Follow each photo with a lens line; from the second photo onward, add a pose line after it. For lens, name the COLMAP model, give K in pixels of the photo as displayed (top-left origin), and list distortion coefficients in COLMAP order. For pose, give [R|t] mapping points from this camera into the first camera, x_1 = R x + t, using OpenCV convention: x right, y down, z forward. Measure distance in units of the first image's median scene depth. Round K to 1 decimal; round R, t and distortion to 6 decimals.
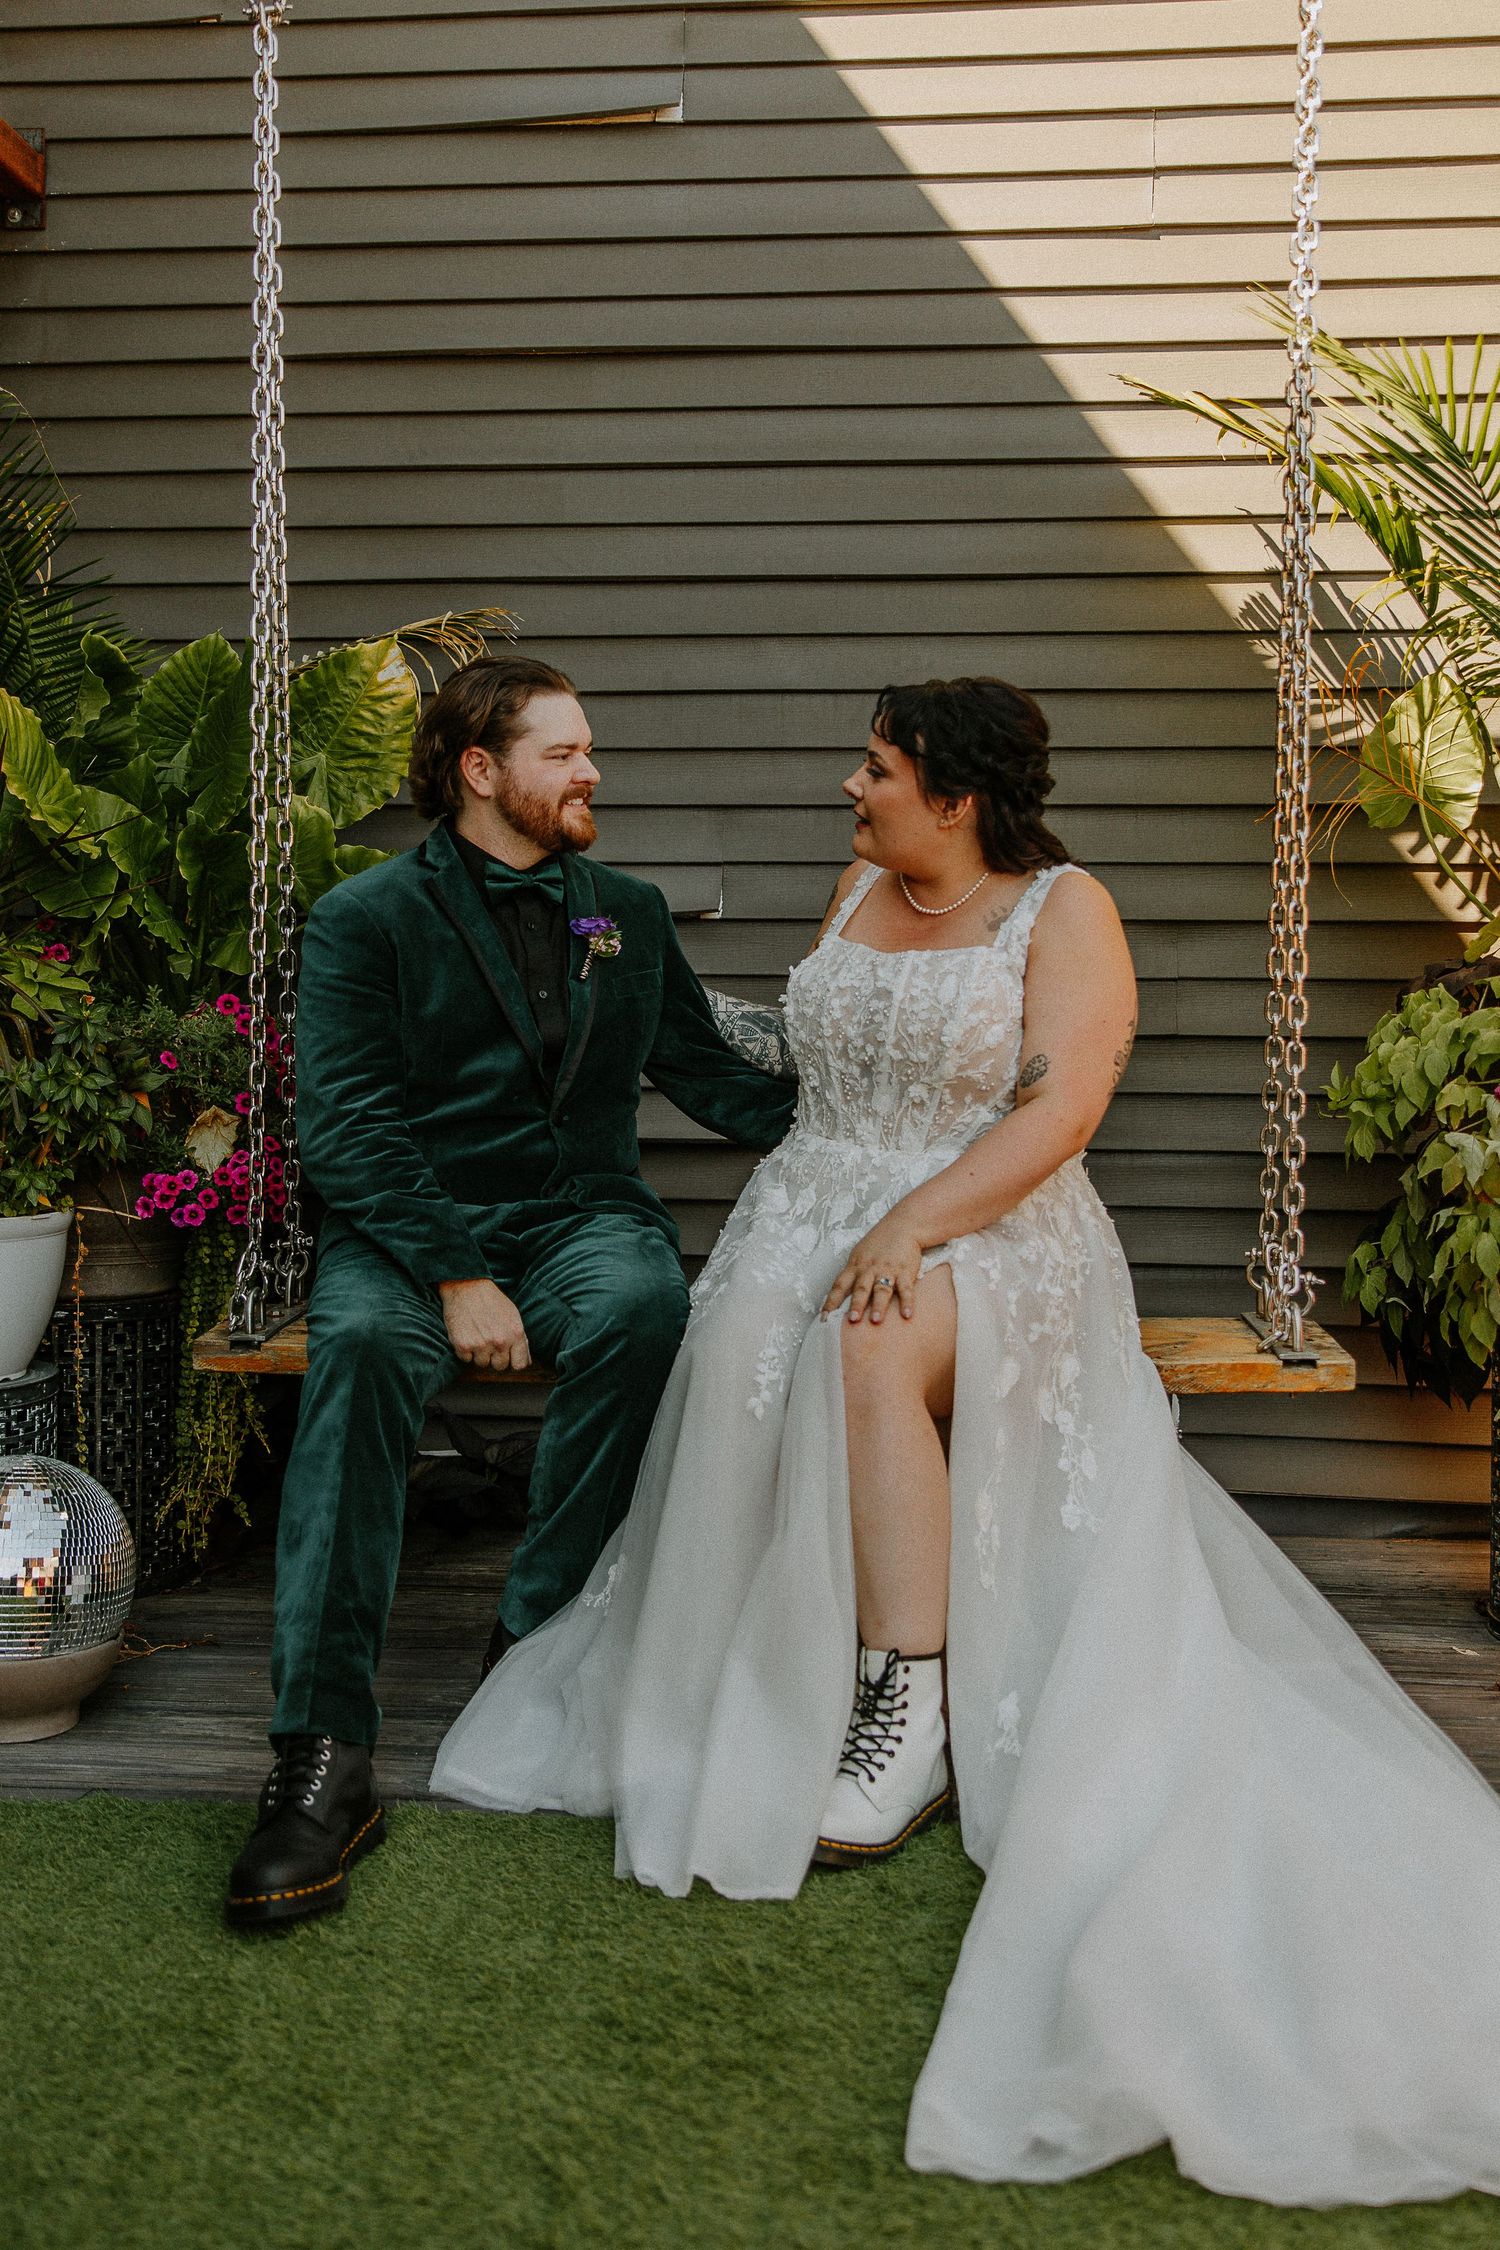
lens RADIAL K [[2237.2, 0, 675.4], [0, 2237.2, 1056.1], [0, 0, 1]] dist [0.002226, 0.002763]
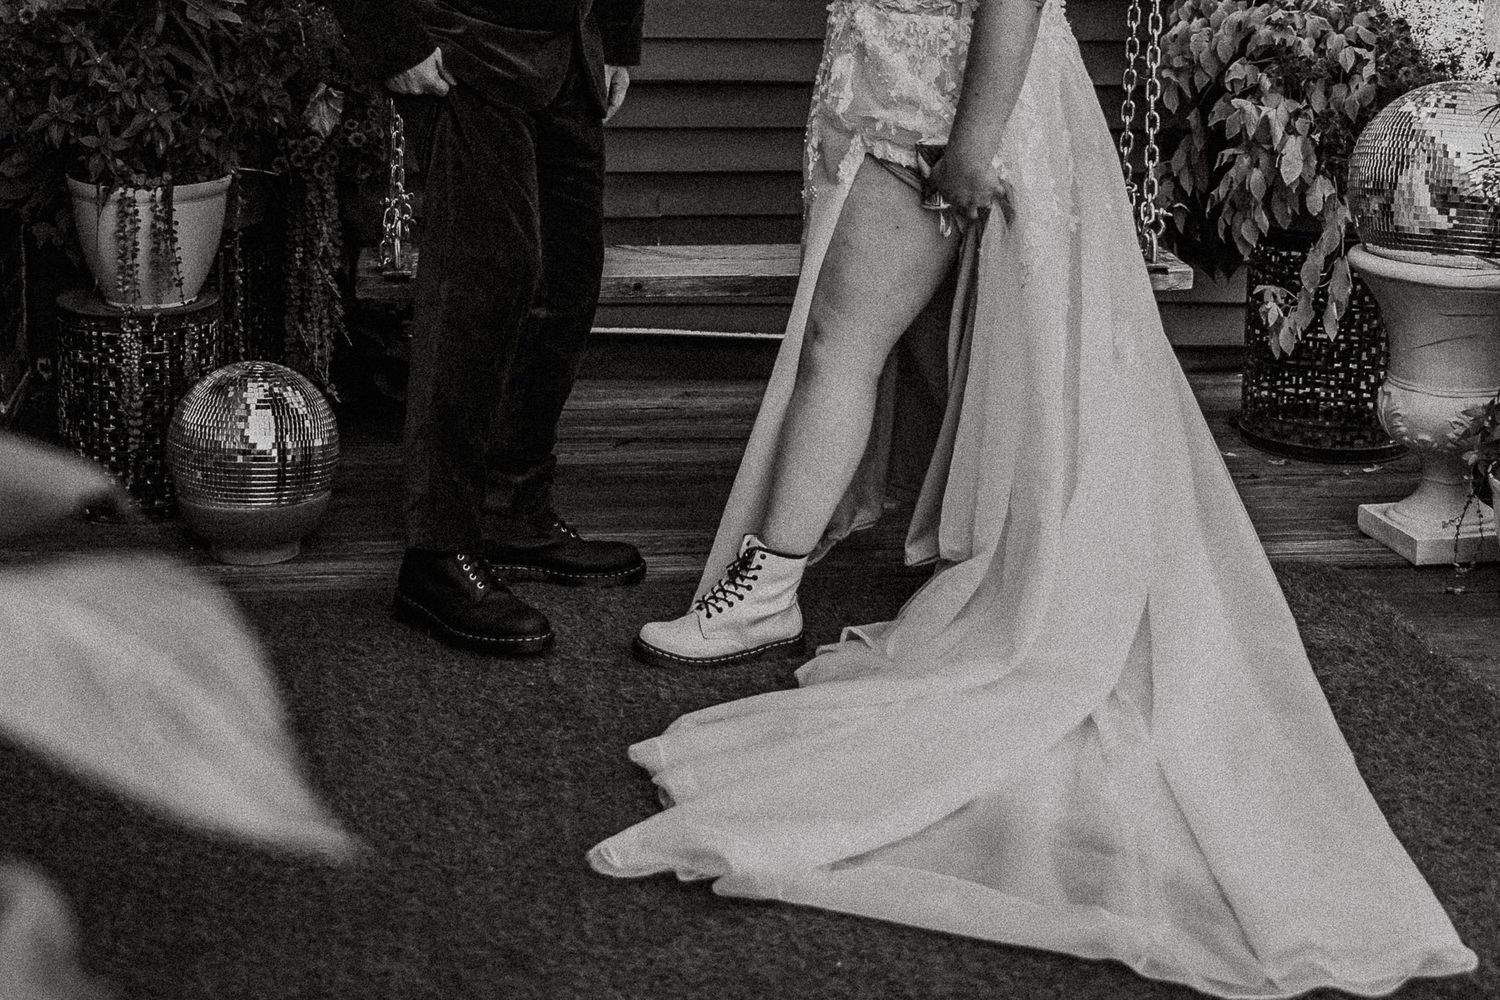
lens RADIAL K [[2764.1, 0, 732.4], [0, 2764.1, 196.1], [0, 0, 1]] dist [0.060363, -0.012398]
pose [[0.976839, -0.025944, 0.212395, -0.330516], [-0.006895, 0.988290, 0.152431, -0.165191], [-0.213863, -0.150365, 0.965222, -0.620474]]
